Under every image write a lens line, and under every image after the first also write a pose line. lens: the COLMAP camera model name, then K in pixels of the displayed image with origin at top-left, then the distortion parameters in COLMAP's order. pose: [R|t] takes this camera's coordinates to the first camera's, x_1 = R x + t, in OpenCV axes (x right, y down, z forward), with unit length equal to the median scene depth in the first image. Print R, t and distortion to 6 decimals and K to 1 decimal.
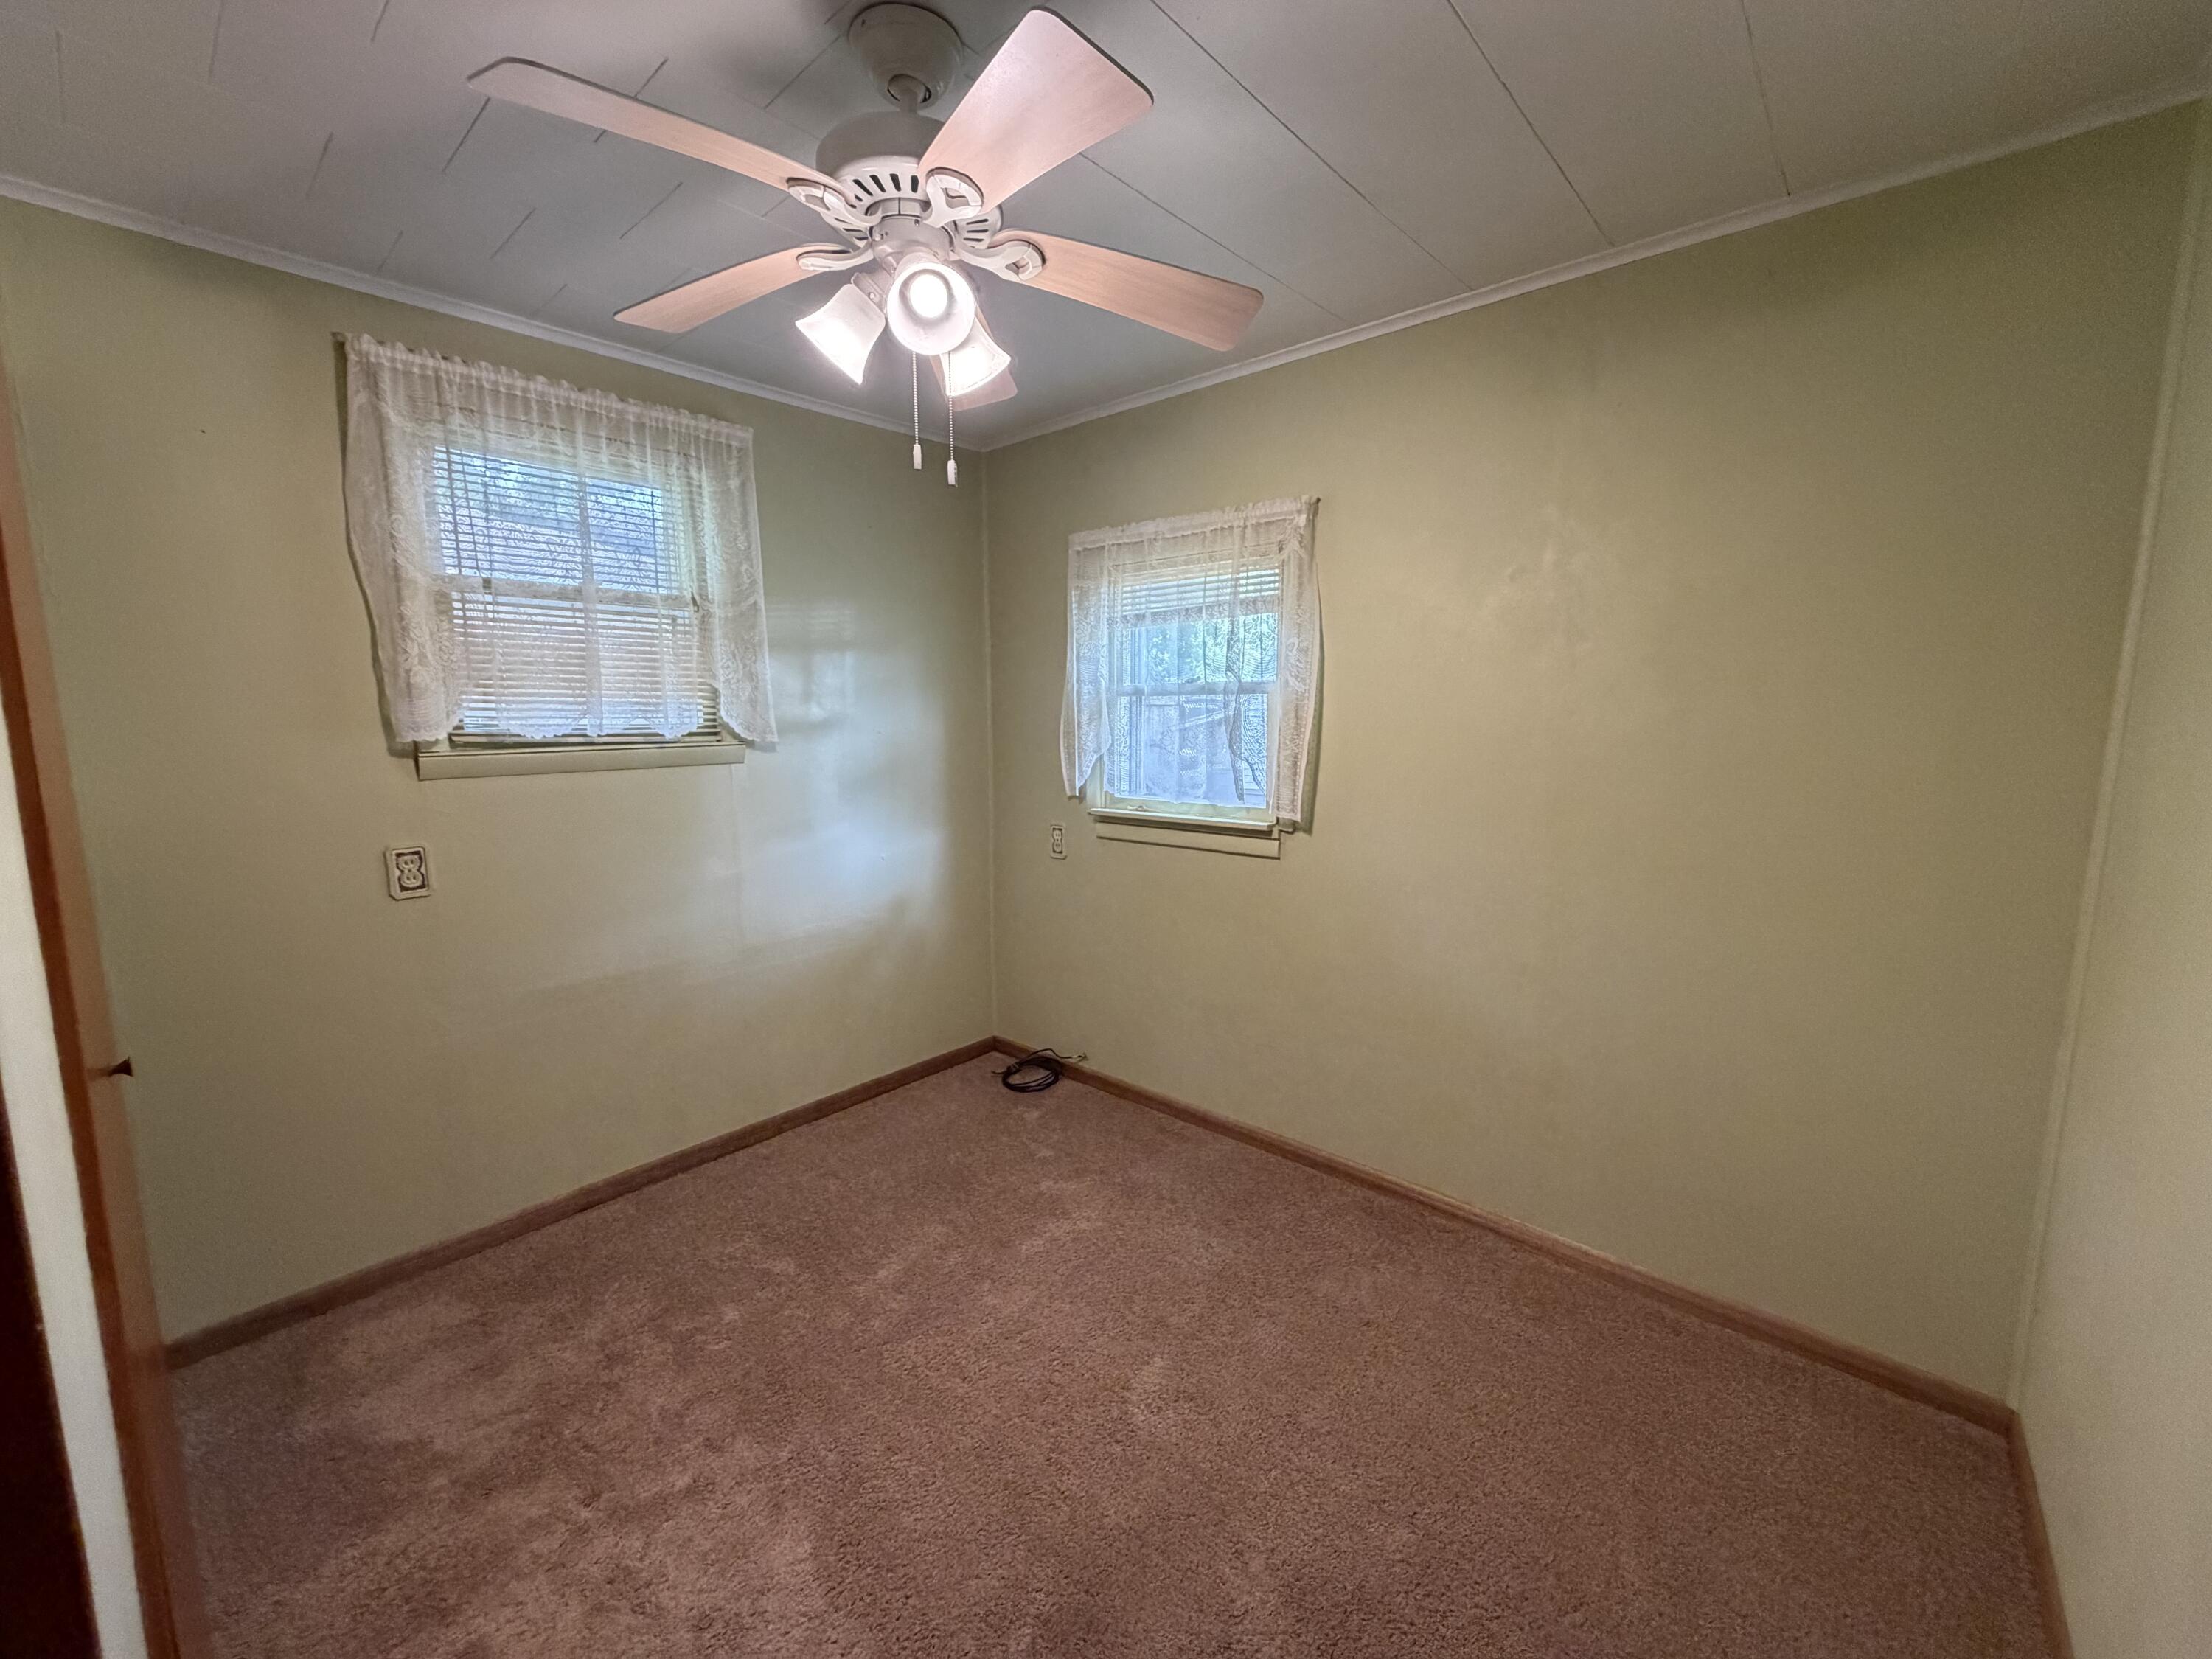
lens RADIAL K [[881.8, 0, 1106.0], [0, 881.8, 829.5], [0, 0, 1]] dist [0.001376, -0.000054]
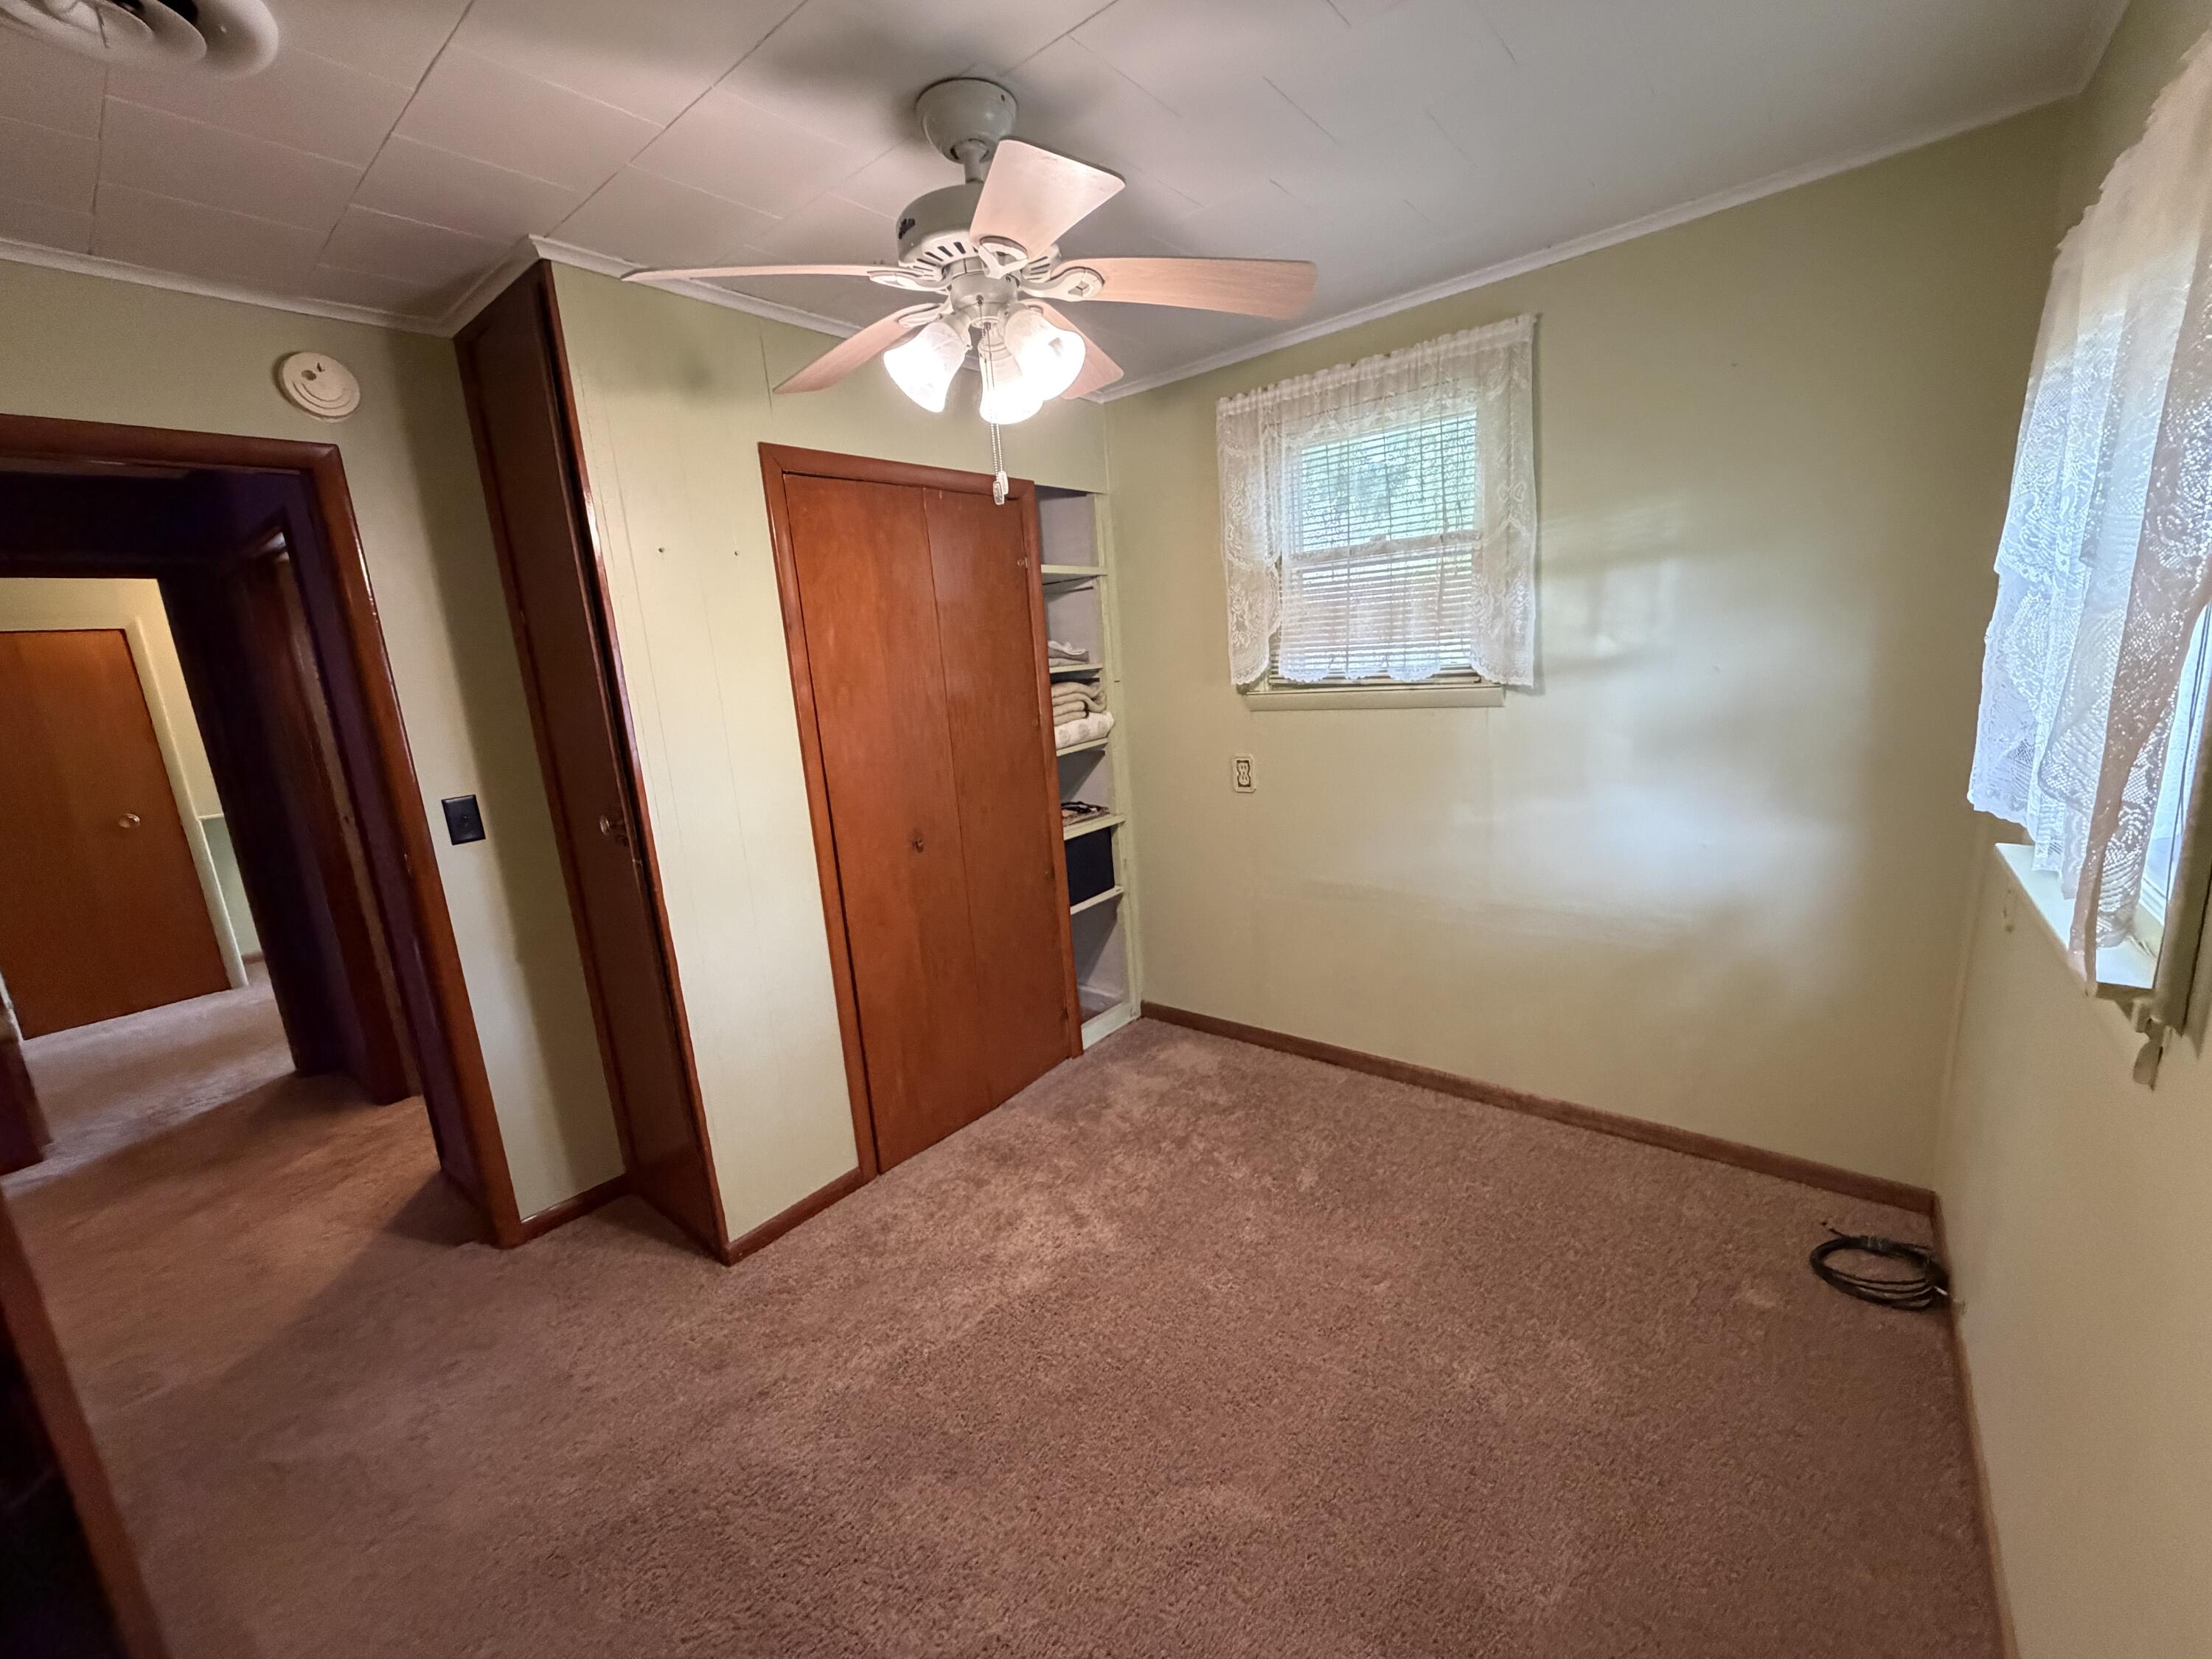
lens RADIAL K [[881.8, 0, 1106.0], [0, 881.8, 829.5], [0, 0, 1]] dist [0.001376, -0.000054]
pose [[0.043909, 0.204338, -0.977915, 0.571813], [-0.064456, 0.977399, 0.201336, -0.126366], [0.996954, 0.054192, 0.056087, 0.634471]]
